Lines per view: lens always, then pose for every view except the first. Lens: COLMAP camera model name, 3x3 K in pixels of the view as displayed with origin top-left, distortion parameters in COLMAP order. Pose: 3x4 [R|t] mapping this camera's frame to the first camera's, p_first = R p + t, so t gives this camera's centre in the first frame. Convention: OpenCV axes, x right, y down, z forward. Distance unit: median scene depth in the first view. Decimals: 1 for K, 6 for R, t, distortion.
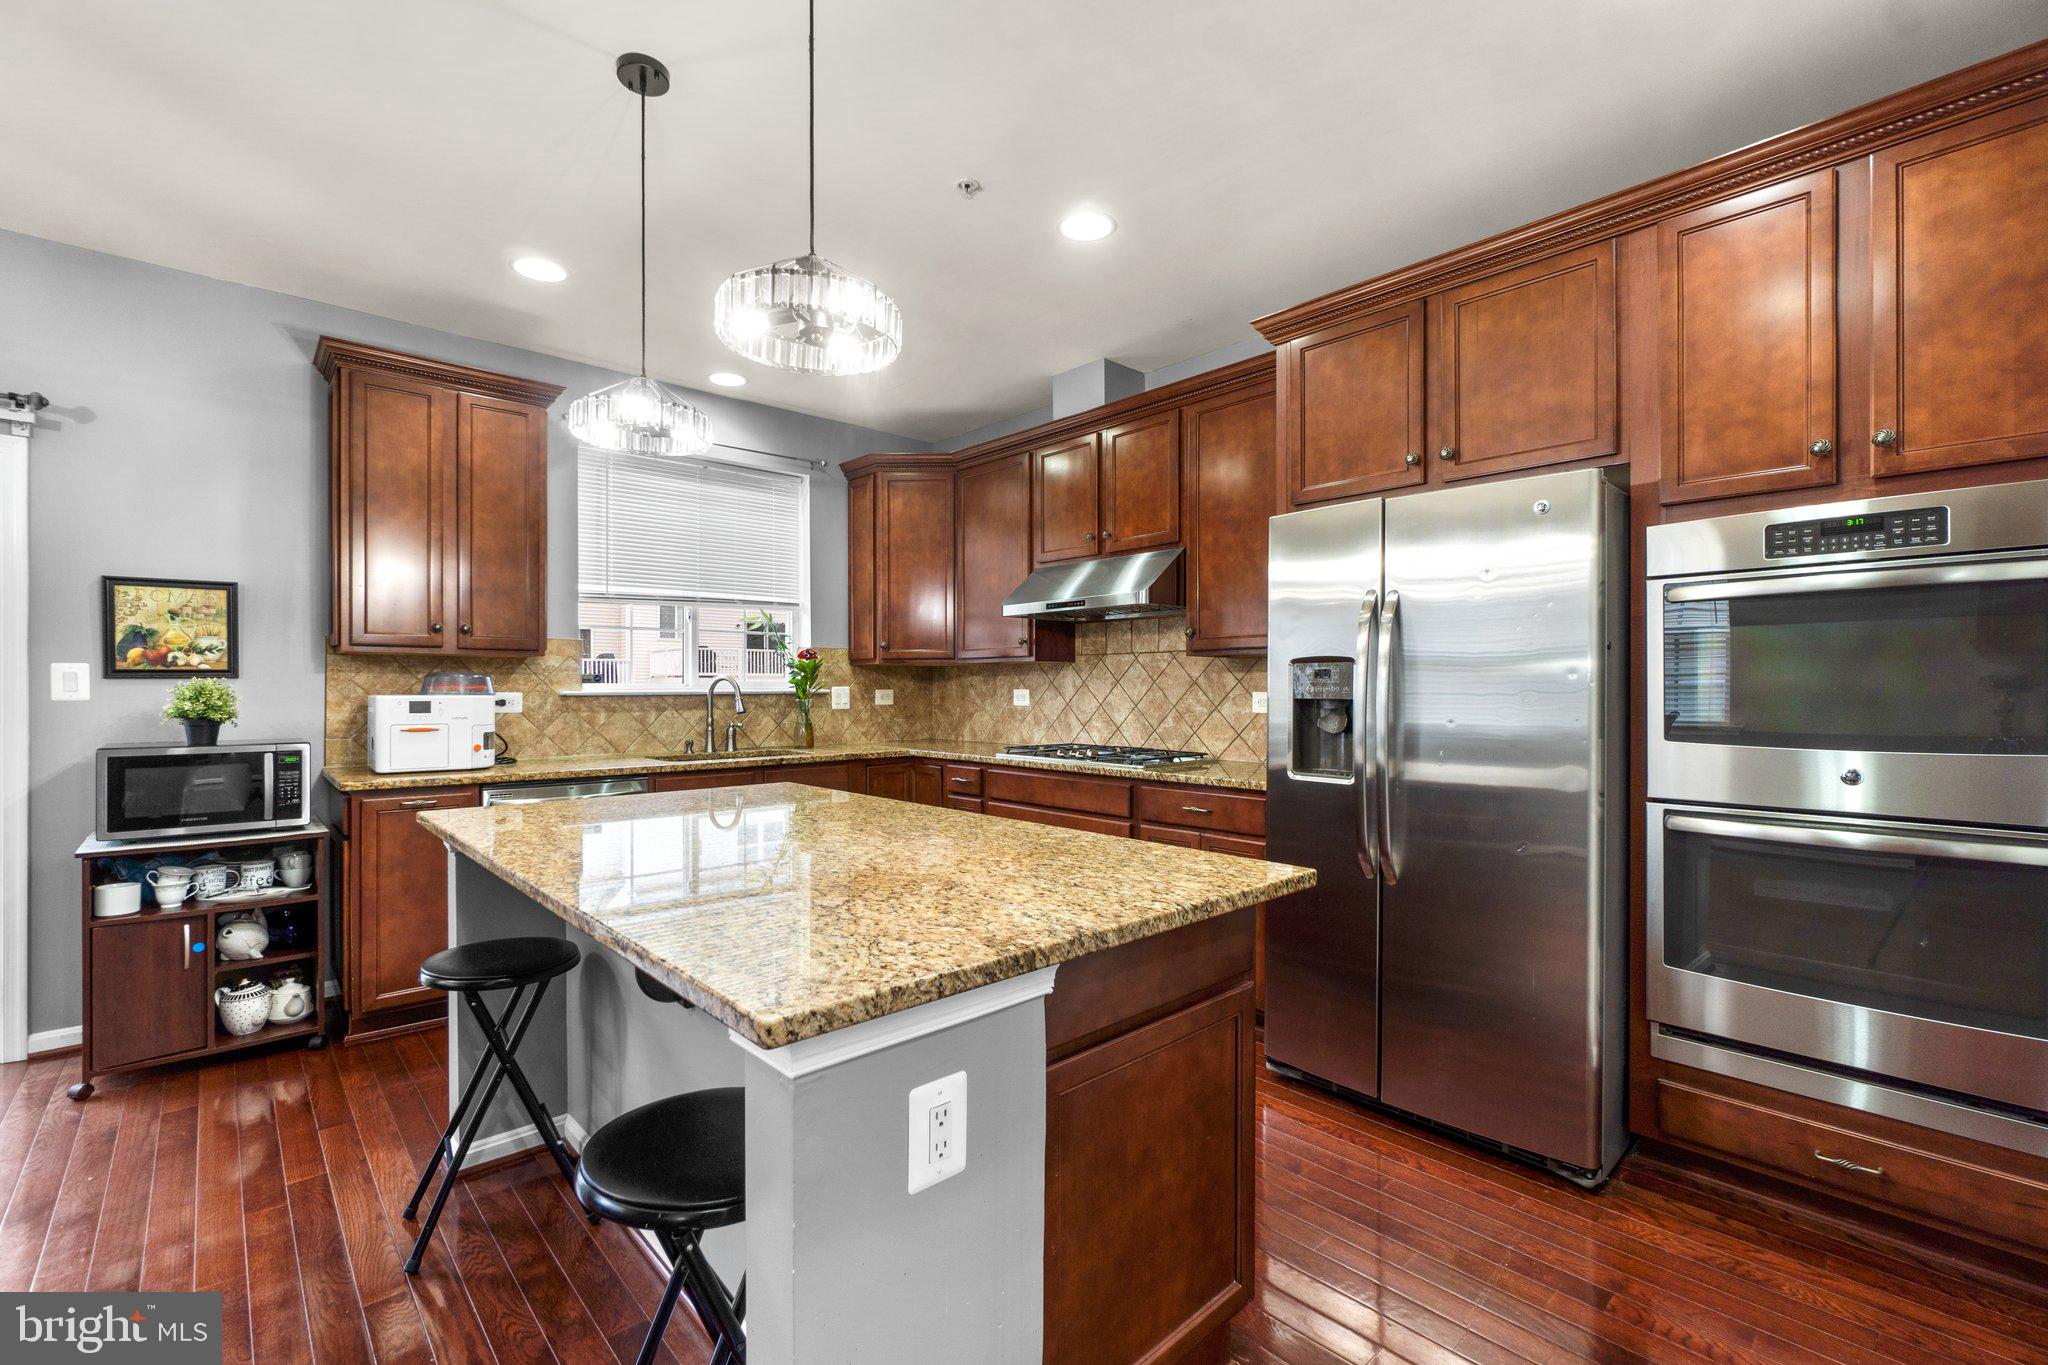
lens RADIAL K [[885.5, 0, 1024.8], [0, 885.5, 685.7], [0, 0, 1]] dist [-0.006806, 0.002162]
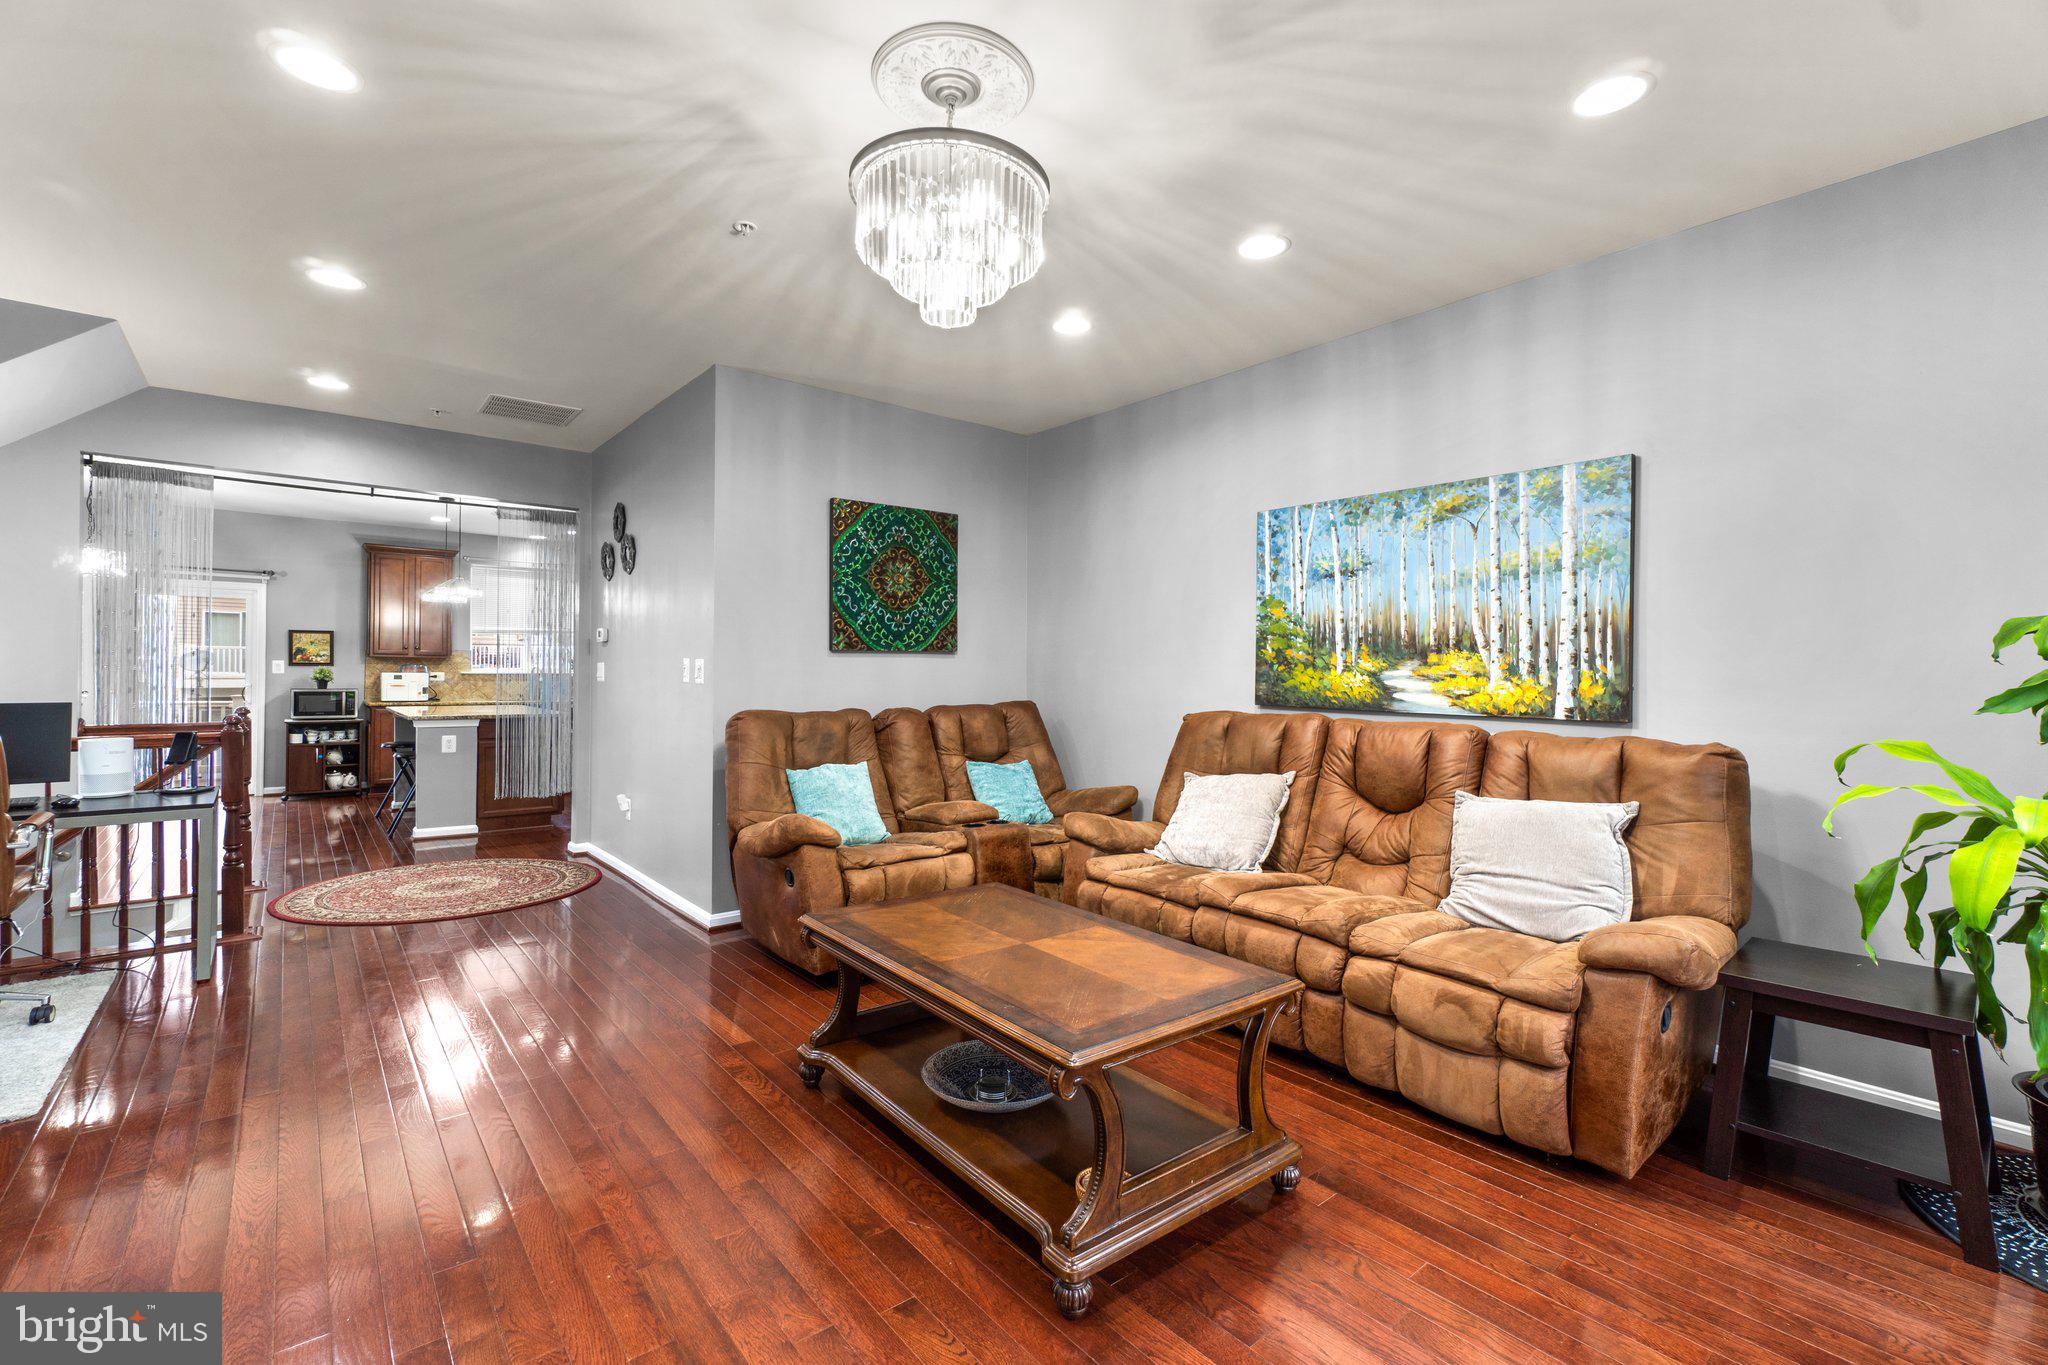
lens RADIAL K [[885.5, 0, 1031.8], [0, 885.5, 666.4], [0, 0, 1]] dist [-0.006806, 0.002162]
pose [[0.998805, 0.007670, -0.048273, 1.151819], [-0.008049, 0.999938, -0.007659, -0.003037], [0.048211, 0.008038, 0.998805, -1.337960]]
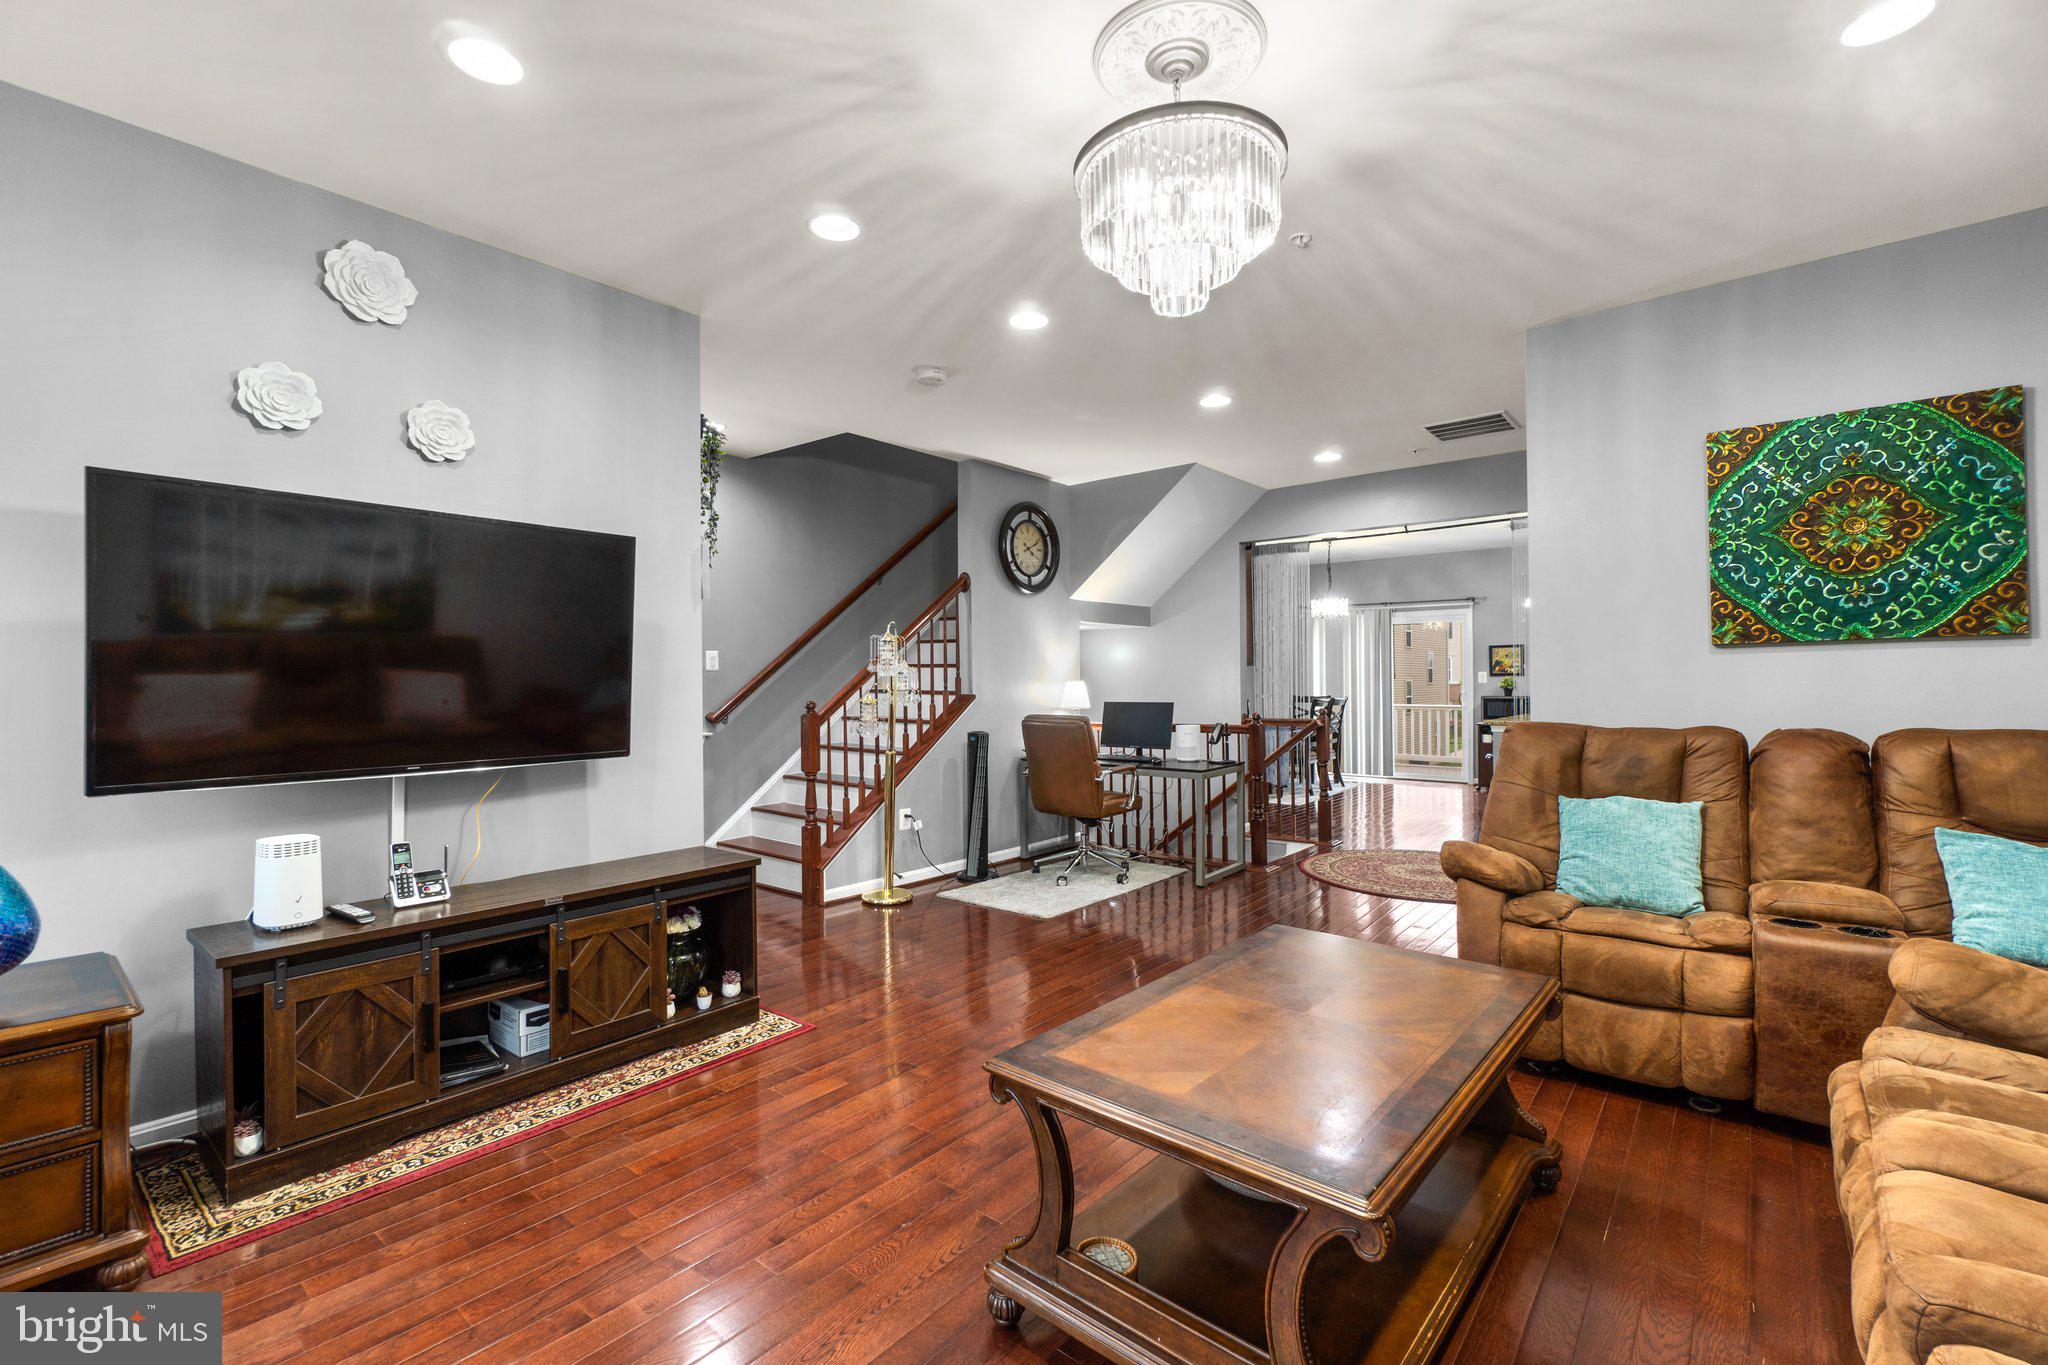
lens RADIAL K [[885.5, 0, 1011.1], [0, 885.5, 676.0], [0, 0, 1]] dist [-0.006806, 0.002162]
pose [[0.124590, -0.007962, -0.992176, 1.588041], [0.008663, 0.999938, -0.006937, -0.001471], [0.992170, -0.007731, 0.124652, -0.944648]]
